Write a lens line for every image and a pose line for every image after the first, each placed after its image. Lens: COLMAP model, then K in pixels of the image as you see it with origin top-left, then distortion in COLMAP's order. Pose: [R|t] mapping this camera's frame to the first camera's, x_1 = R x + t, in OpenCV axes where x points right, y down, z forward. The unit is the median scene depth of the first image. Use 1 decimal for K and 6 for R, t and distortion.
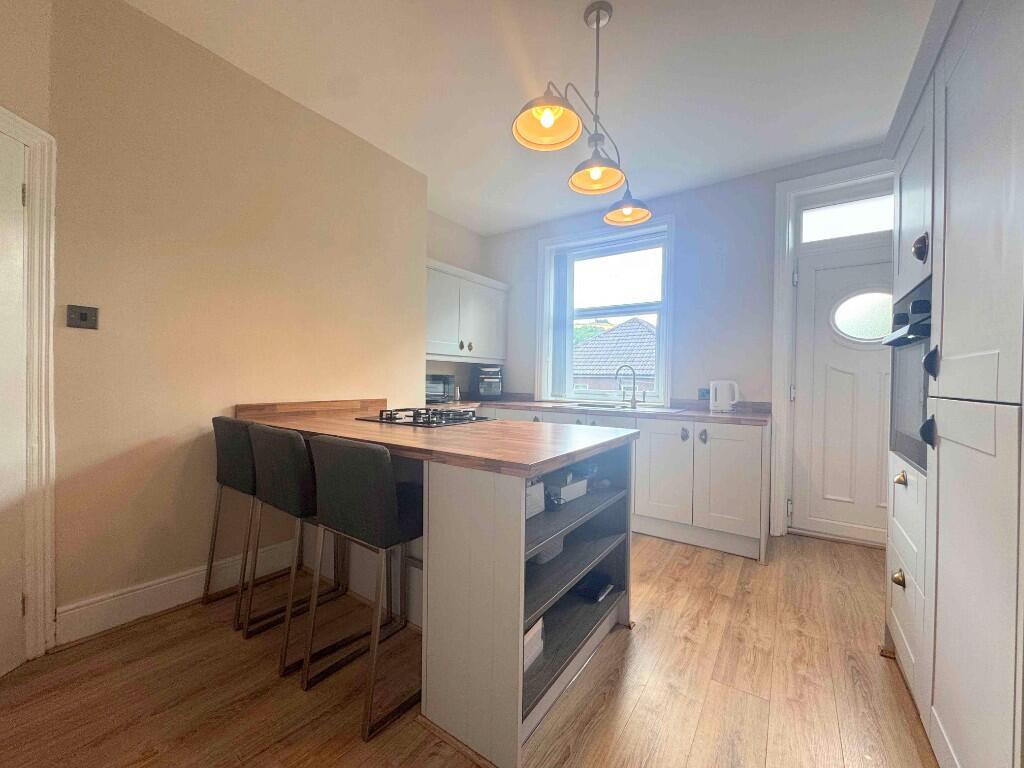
lens RADIAL K [[405.1, 0, 509.8], [0, 405.1, 383.2], [0, 0, 1]] dist [-0.000049, -0.000070]
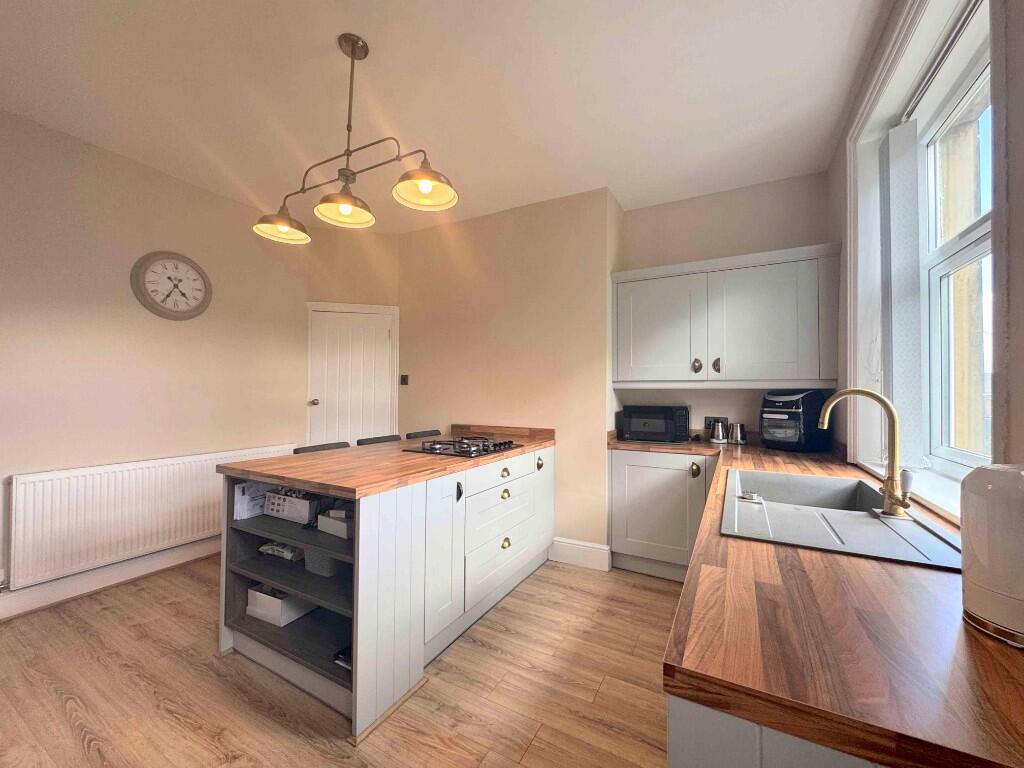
lens RADIAL K [[405.1, 0, 509.8], [0, 405.1, 383.2], [0, 0, 1]] dist [-0.000049, -0.000070]
pose [[0.107936, -0.036849, -0.993475, 0.913184], [-0.015959, 0.999120, -0.038792, -0.048608], [0.994030, 0.020042, 0.107253, 0.977610]]
